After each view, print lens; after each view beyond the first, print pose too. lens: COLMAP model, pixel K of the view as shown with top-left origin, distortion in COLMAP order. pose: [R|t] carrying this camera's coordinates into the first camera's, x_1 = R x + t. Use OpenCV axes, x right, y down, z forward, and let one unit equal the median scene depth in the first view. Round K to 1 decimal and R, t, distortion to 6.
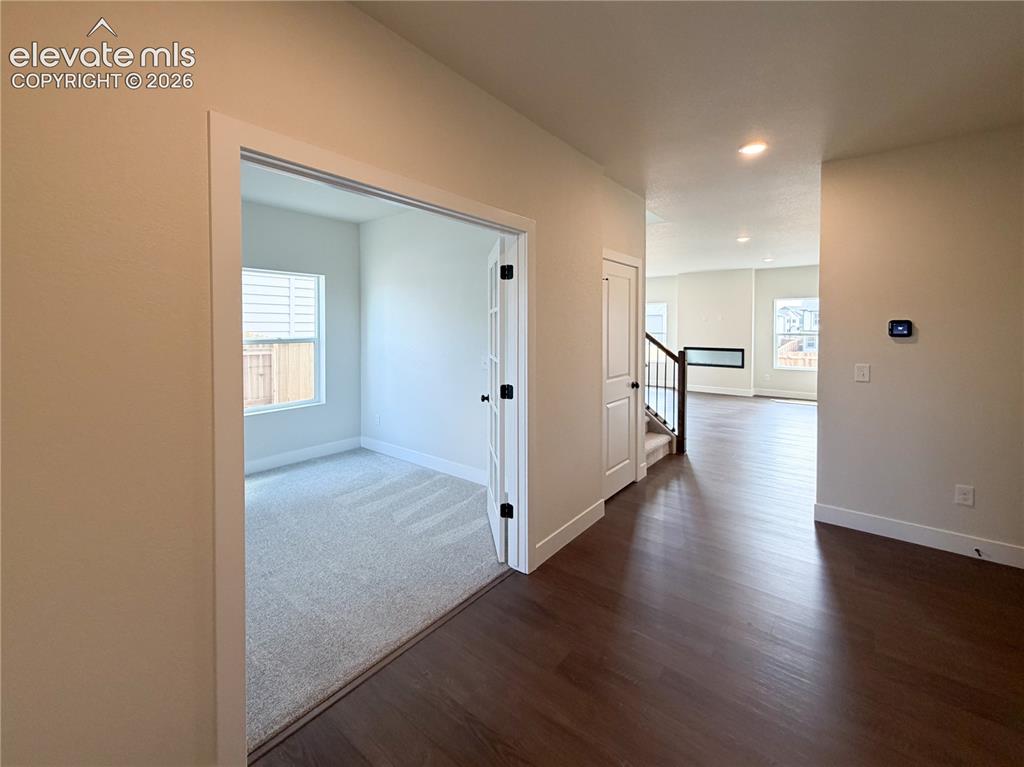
lens RADIAL K [[422.6, 0, 514.2], [0, 422.6, 351.2], [0, 0, 1]] dist [-0.000379, -0.000122]
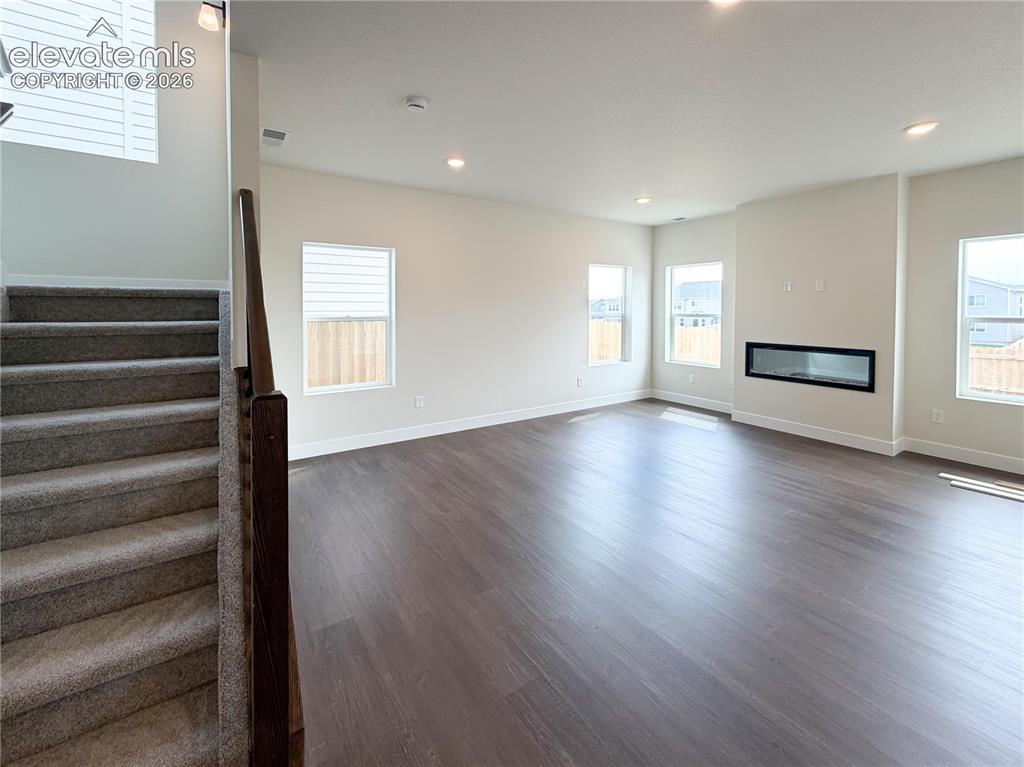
lens RADIAL K [[424.8, 0, 510.1], [0, 424.8, 317.3], [0, 0, 1]] dist [0.001459, 0.000029]
pose [[0.948934, 0.008147, -0.315369, 0.260269], [-0.018784, 0.999352, -0.030704, -0.016509], [0.314915, 0.035060, 0.948472, 0.360180]]
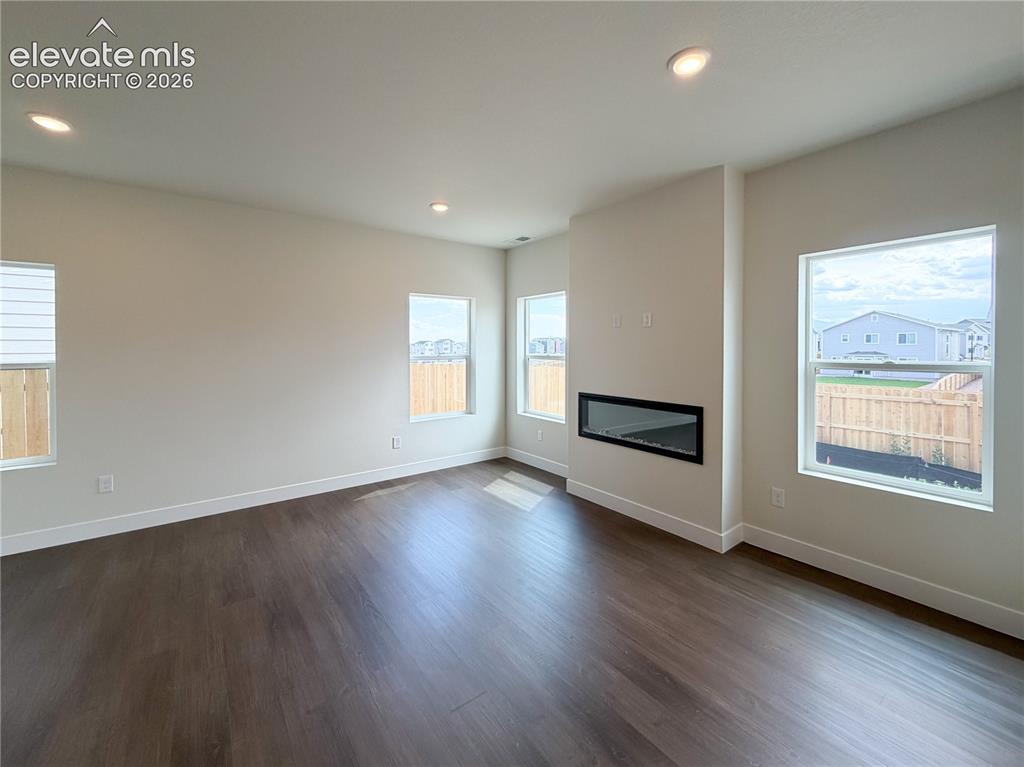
lens RADIAL K [[422.6, 0, 514.2], [0, 422.6, 351.2], [0, 0, 1]] dist [-0.000379, -0.000122]
pose [[0.968582, 0.001351, -0.248689, 0.401919], [-0.012538, 0.998979, -0.043407, -0.027926], [0.248377, 0.045162, 0.967610, 0.526400]]
